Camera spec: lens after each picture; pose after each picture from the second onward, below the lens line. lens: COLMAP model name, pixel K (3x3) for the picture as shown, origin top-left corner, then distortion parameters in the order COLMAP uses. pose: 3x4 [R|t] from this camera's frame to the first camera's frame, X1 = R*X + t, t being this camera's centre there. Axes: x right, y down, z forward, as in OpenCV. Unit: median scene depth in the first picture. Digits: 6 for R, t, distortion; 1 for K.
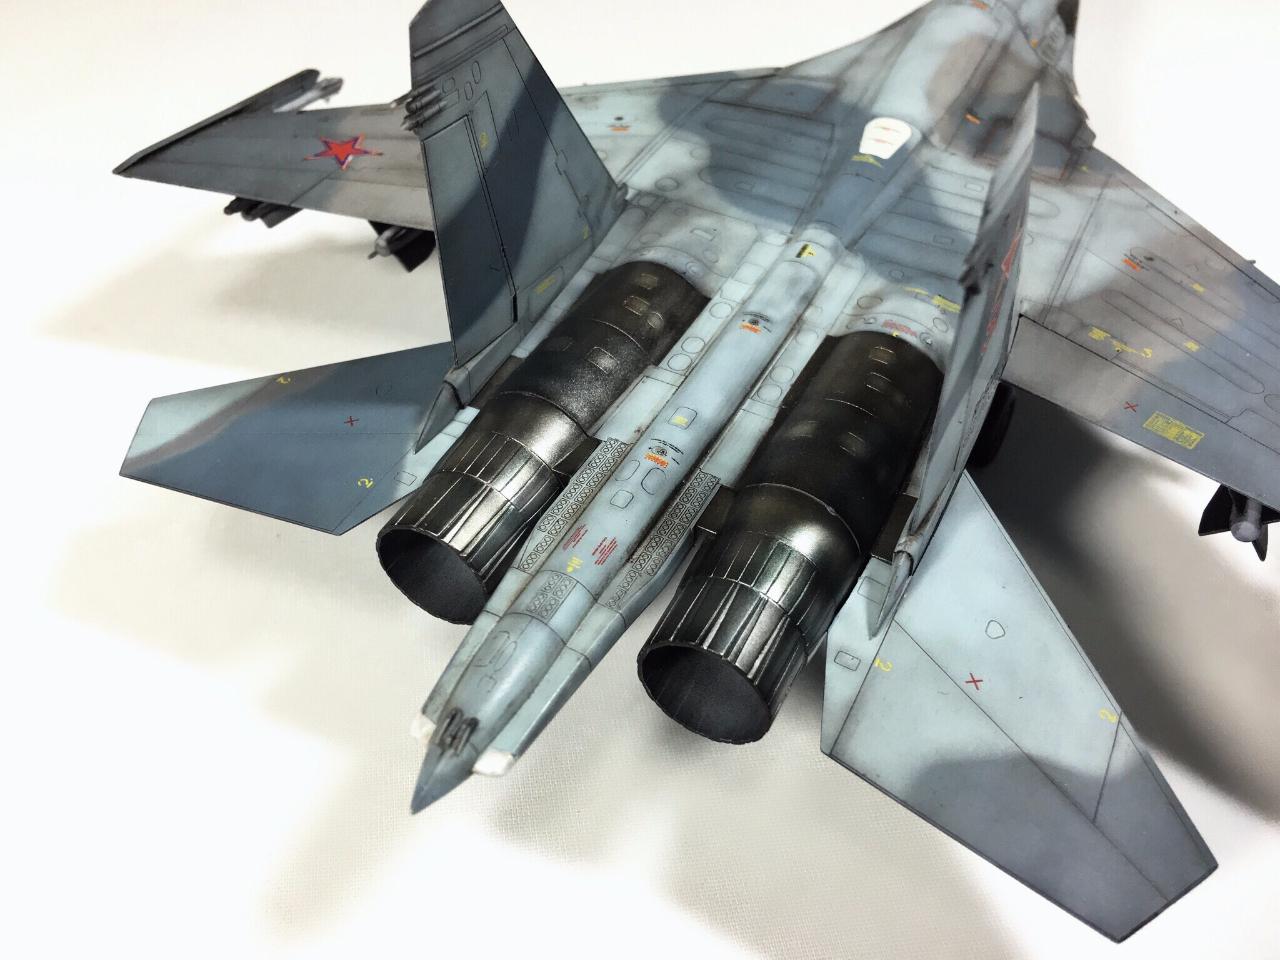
lens RADIAL K [[1101.6, 0, 638.9], [0, 1101.6, 476.0], [0, 0, 1]] dist [0.061845, -0.082658]
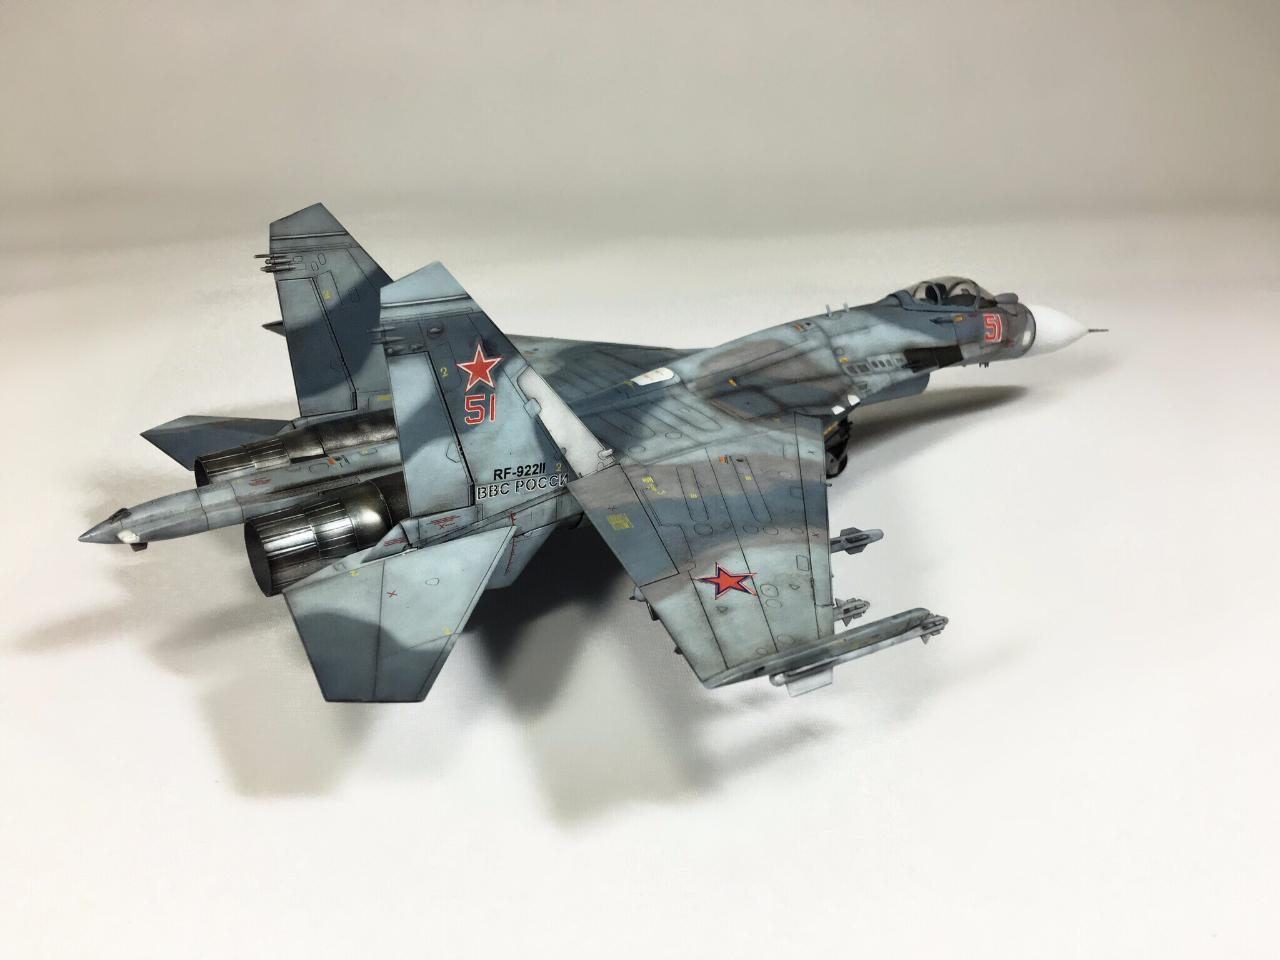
lens RADIAL K [[1101.6, 0, 651.9], [0, 1101.6, 478.9], [0, 0, 1]] dist [0.061845, -0.082658]
pose [[0.886700, 0.190410, -0.421316, 1.027714], [-0.323370, 0.906700, -0.270788, 0.273378], [0.330447, 0.376349, 0.865544, -0.307167]]
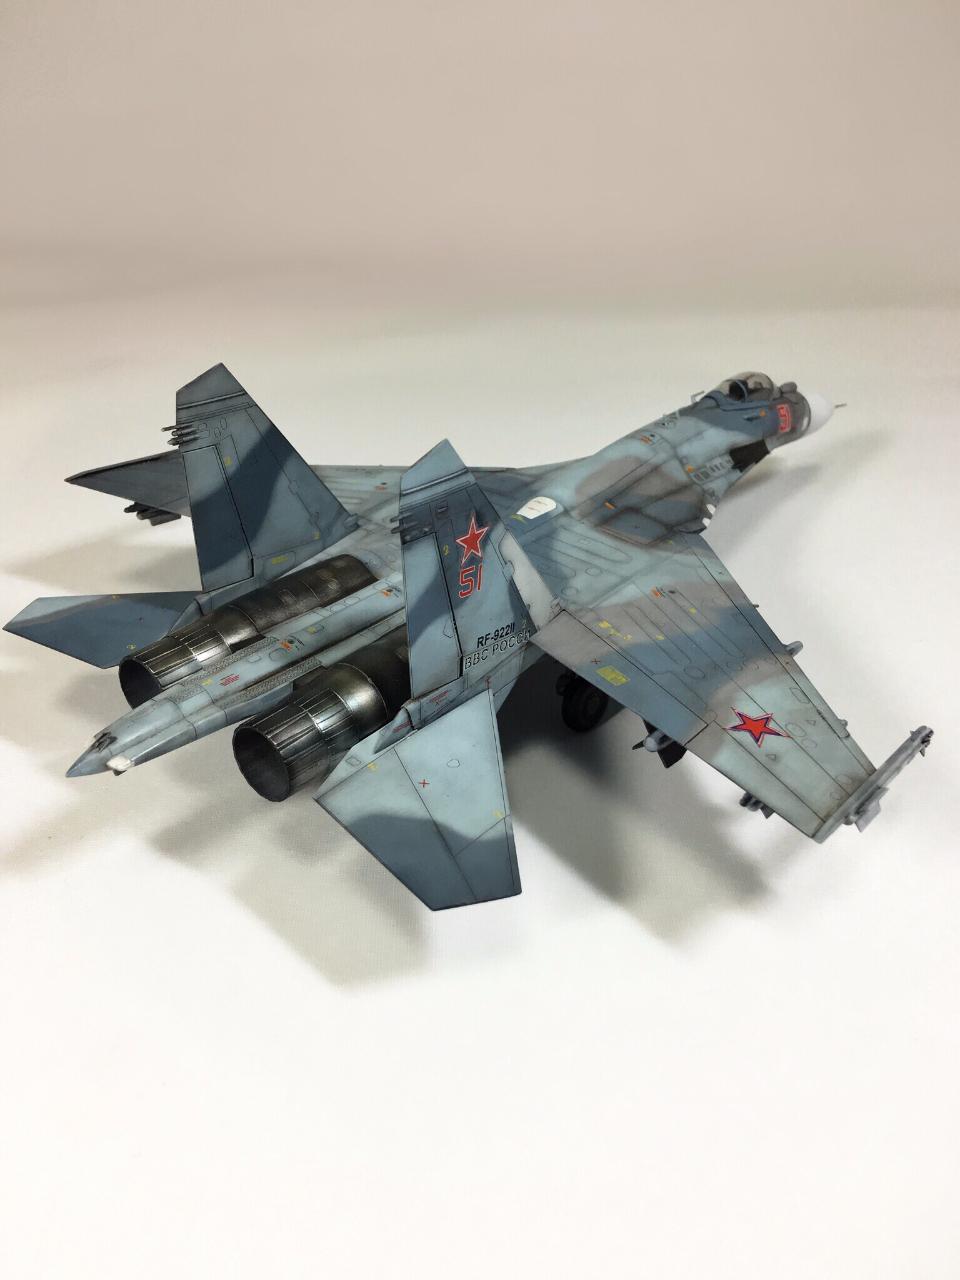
lens RADIAL K [[1101.6, 0, 481.3], [0, 1101.6, 633.5], [0, 0, 1]] dist [0.061845, -0.082658]
pose [[0.977401, 0.115618, -0.176974, 0.503053], [-0.156173, 0.959143, -0.235911, 0.266323], [0.142468, 0.258218, 0.955524, -0.478557]]
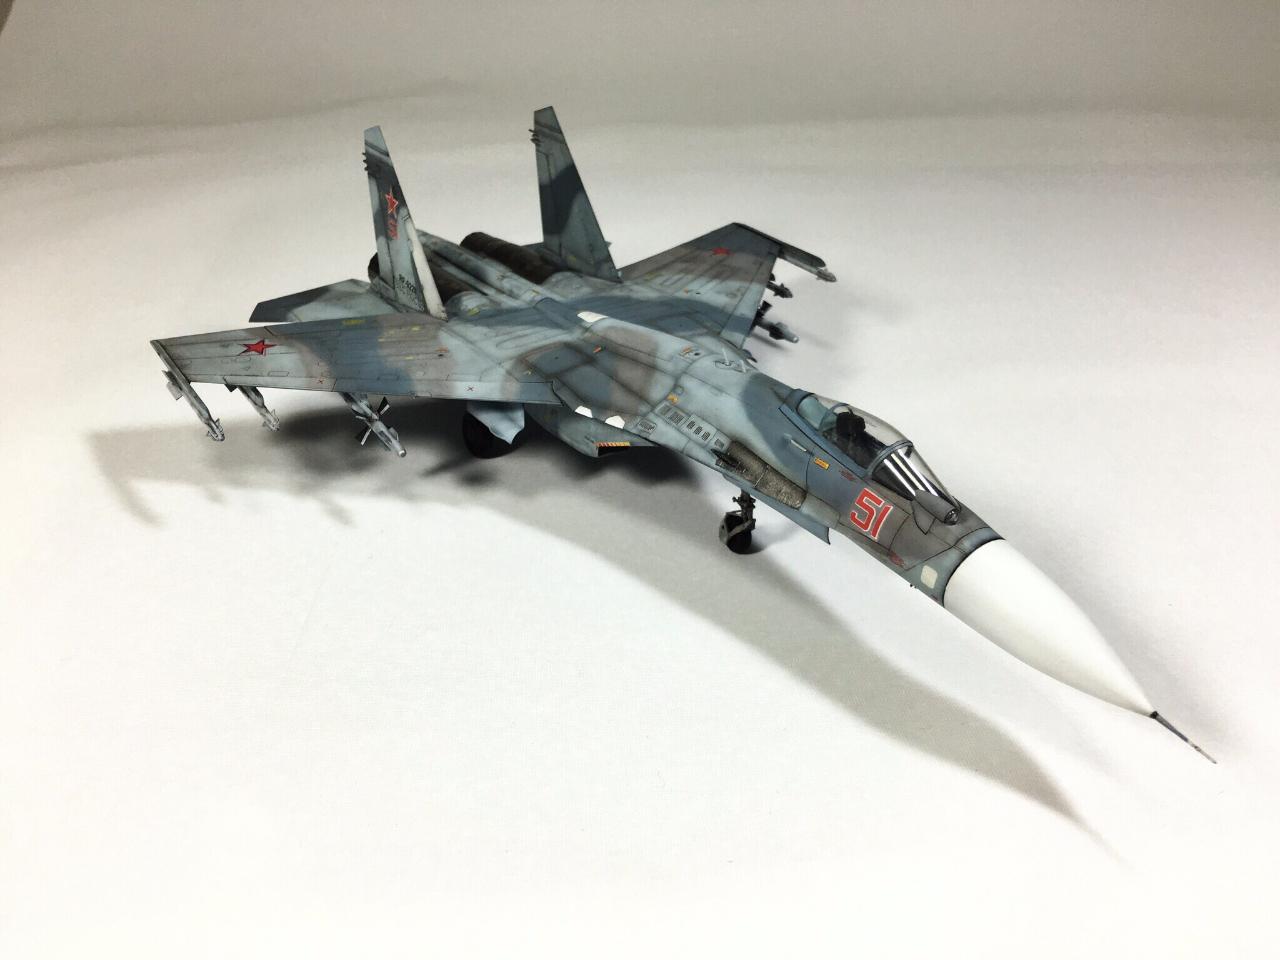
lens RADIAL K [[1101.6, 0, 647.1], [0, 1101.6, 470.7], [0, 0, 1]] dist [0.061845, -0.082658]
pose [[-0.447830, 0.402599, -0.798350, 1.938213], [-0.644724, 0.473247, 0.600307, -1.495148], [0.619499, 0.783551, 0.047631, 1.341891]]
